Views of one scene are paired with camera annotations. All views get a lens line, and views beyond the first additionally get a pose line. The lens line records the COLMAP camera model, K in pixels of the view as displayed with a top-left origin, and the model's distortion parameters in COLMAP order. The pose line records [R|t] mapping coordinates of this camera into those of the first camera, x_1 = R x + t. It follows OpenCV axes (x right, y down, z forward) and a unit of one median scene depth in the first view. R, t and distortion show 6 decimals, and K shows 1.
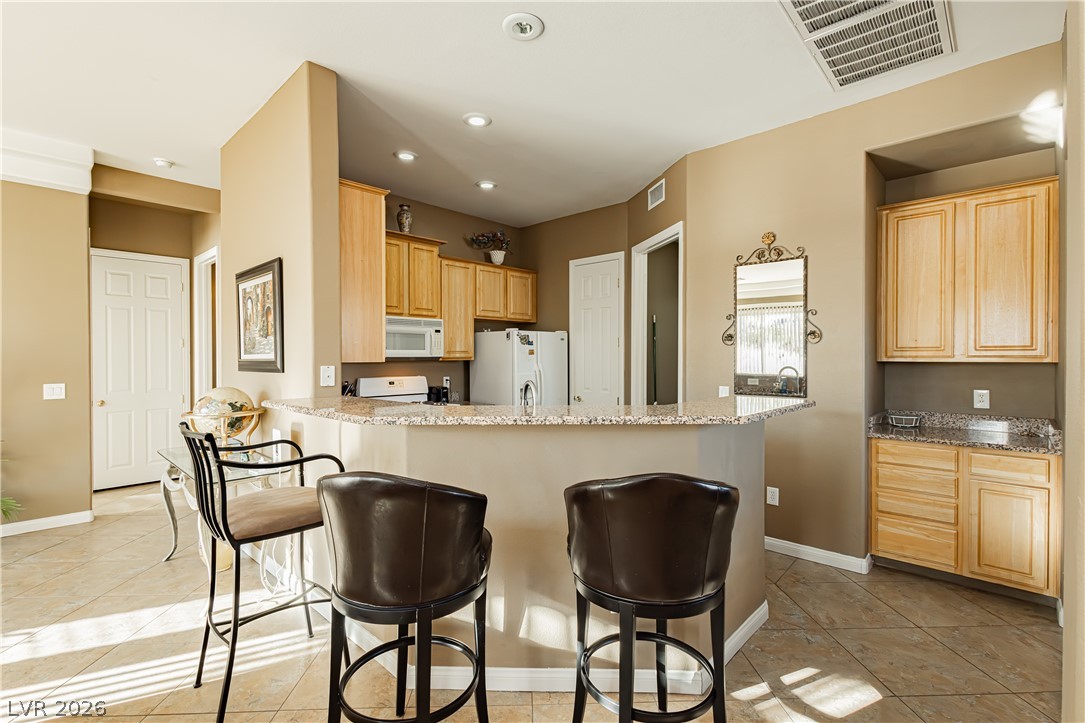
lens RADIAL K [[486.2, 0, 542.5], [0, 486.2, 361.5], [0, 0, 1]] dist [0.018424, -0.000058]
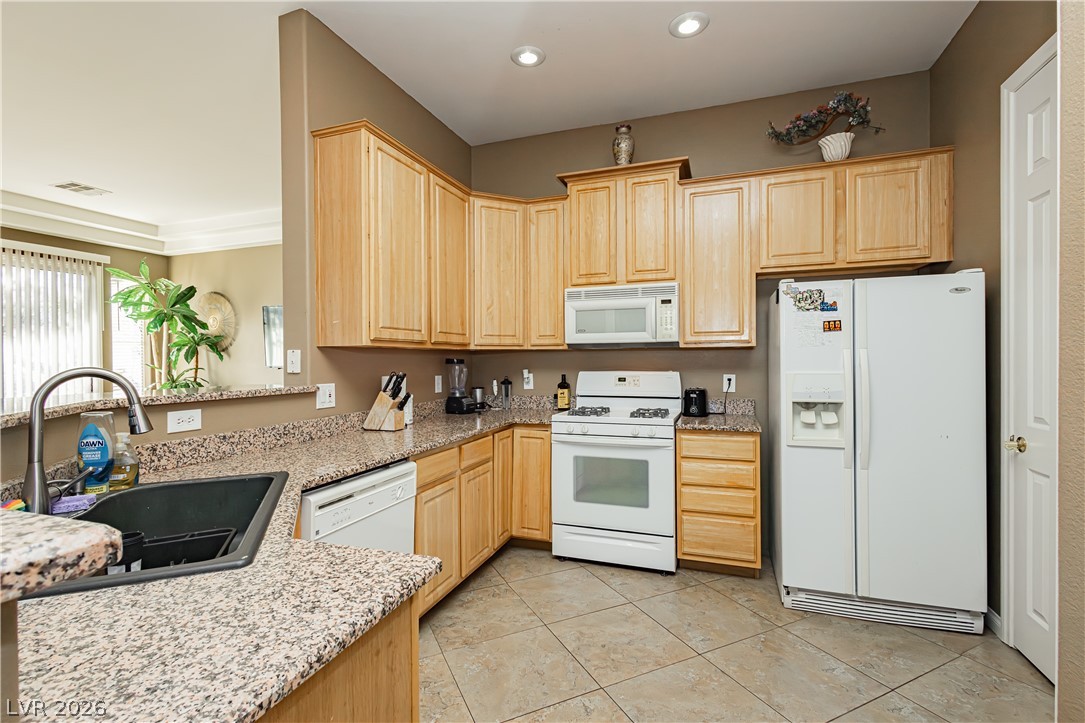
lens RADIAL K [[497.8, 0, 549.8], [0, 497.8, 359.9], [0, 0, 1]] dist [0.002667, -0.000180]
pose [[0.399783, 0.002352, -0.916607, 0.332788], [-0.003468, 0.999993, 0.001053, 0.014768], [0.916603, 0.002758, 0.399789, 0.615674]]
